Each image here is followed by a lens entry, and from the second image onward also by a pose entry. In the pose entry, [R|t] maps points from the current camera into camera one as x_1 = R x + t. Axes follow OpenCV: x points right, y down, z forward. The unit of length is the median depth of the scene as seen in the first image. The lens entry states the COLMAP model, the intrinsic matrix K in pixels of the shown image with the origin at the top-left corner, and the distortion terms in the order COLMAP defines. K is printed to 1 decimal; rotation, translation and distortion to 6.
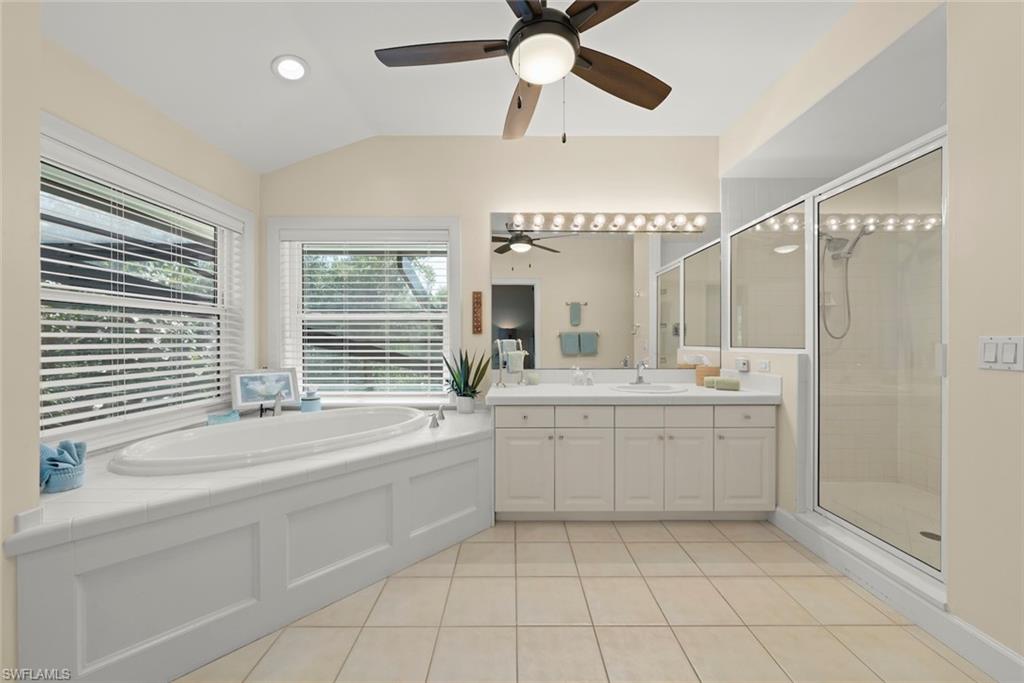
lens RADIAL K [[369.9, 0, 512.0], [0, 369.9, 341.5], [0, 0, 1]] dist [0.000488, 0.000070]
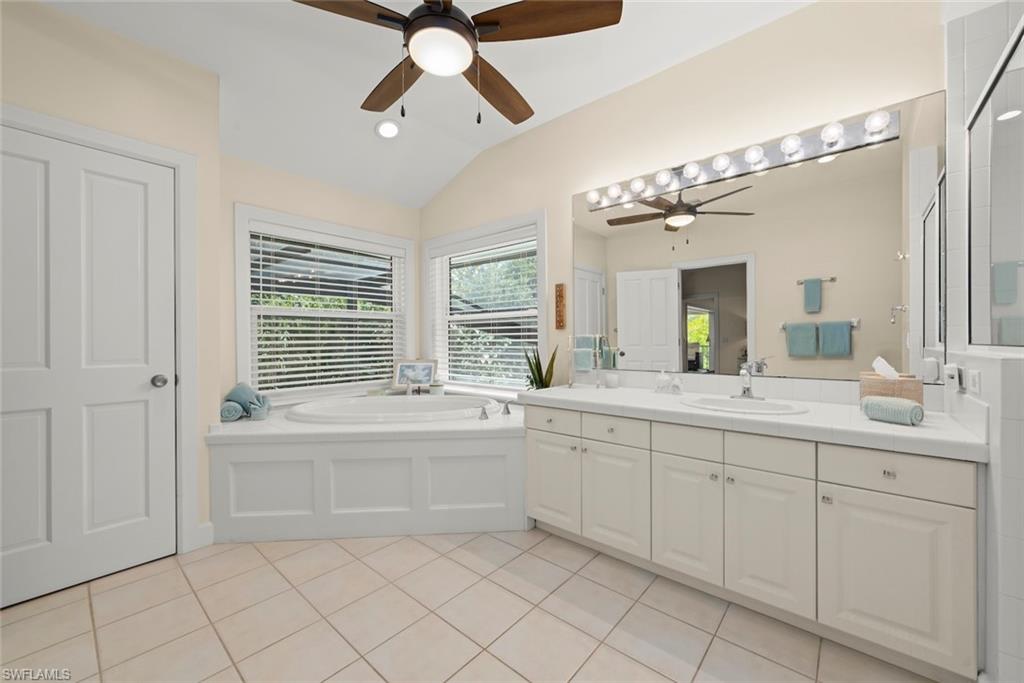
lens RADIAL K [[396.7, 0, 509.9], [0, 396.7, 340.3], [0, 0, 1]] dist [0.000236, 0.000095]
pose [[0.751370, -0.003058, -0.659874, 0.567874], [0.006050, 0.999979, 0.002255, 0.005761], [0.659854, -0.005687, 0.751373, 0.196332]]
